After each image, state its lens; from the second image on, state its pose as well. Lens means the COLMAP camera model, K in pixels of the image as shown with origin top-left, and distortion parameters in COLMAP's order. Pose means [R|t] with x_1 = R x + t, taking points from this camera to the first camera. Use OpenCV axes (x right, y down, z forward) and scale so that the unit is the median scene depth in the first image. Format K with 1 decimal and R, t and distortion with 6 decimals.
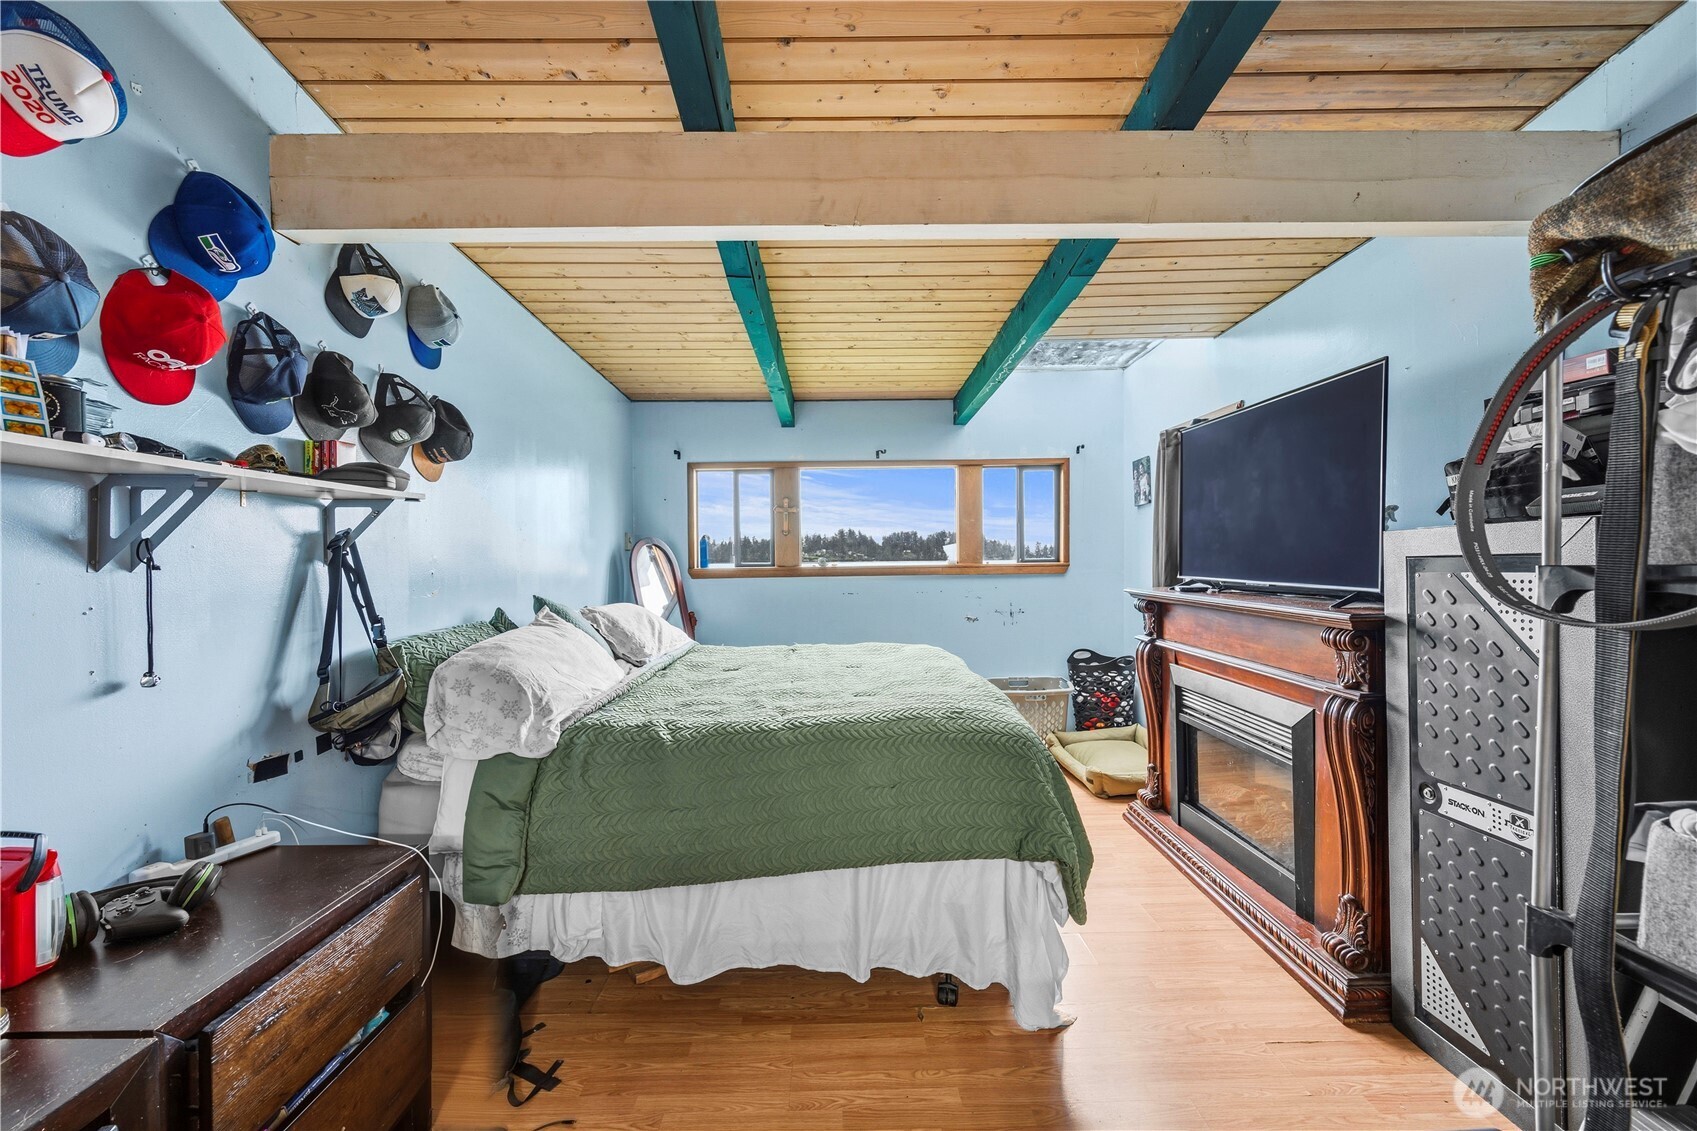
lens RADIAL K [[681.8, 0, 849.4], [0, 681.8, 567.6], [0, 0, 1]] dist [-0.005837, 0.001165]
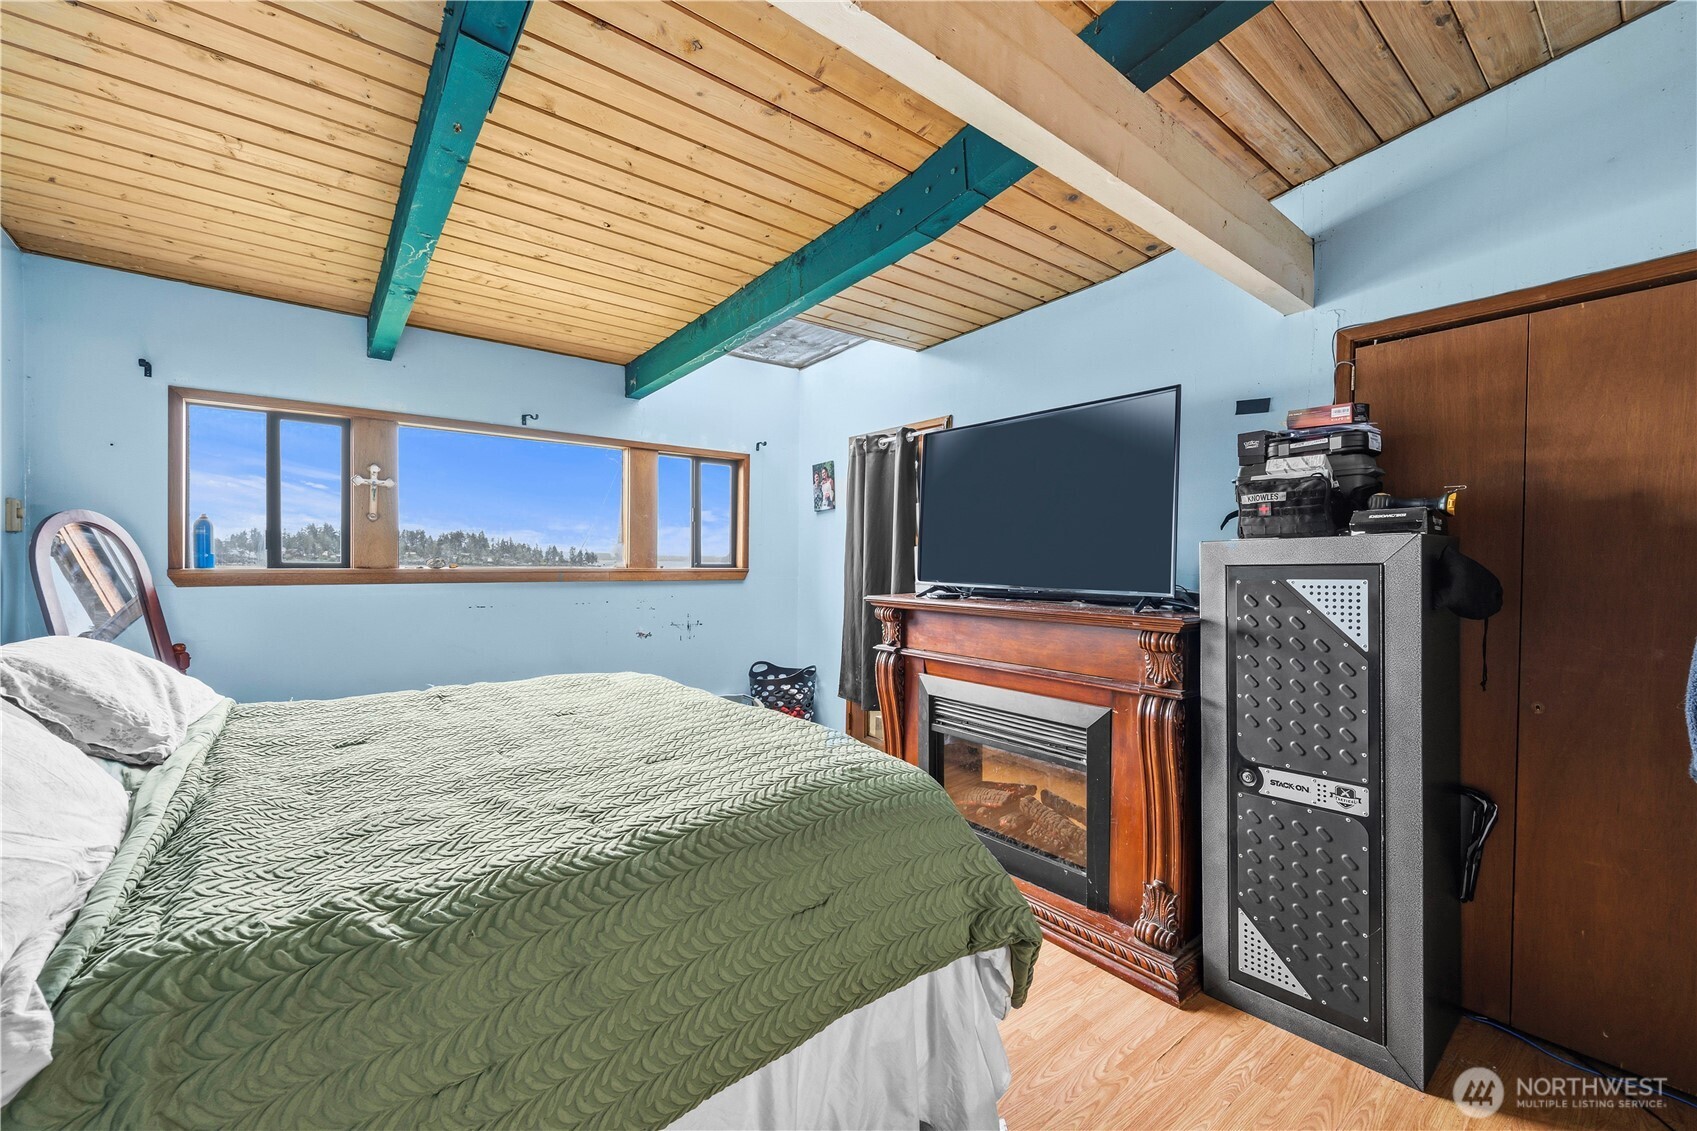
lens RADIAL K [[681.8, 0, 847.6], [0, 681.8, 570.3], [0, 0, 1]] dist [-0.005837, 0.001165]
pose [[0.789906, 0.012460, 0.613101, -0.235323], [-0.008466, 0.999920, -0.009413, 0.005550], [-0.613169, 0.002245, 0.789948, 0.341638]]
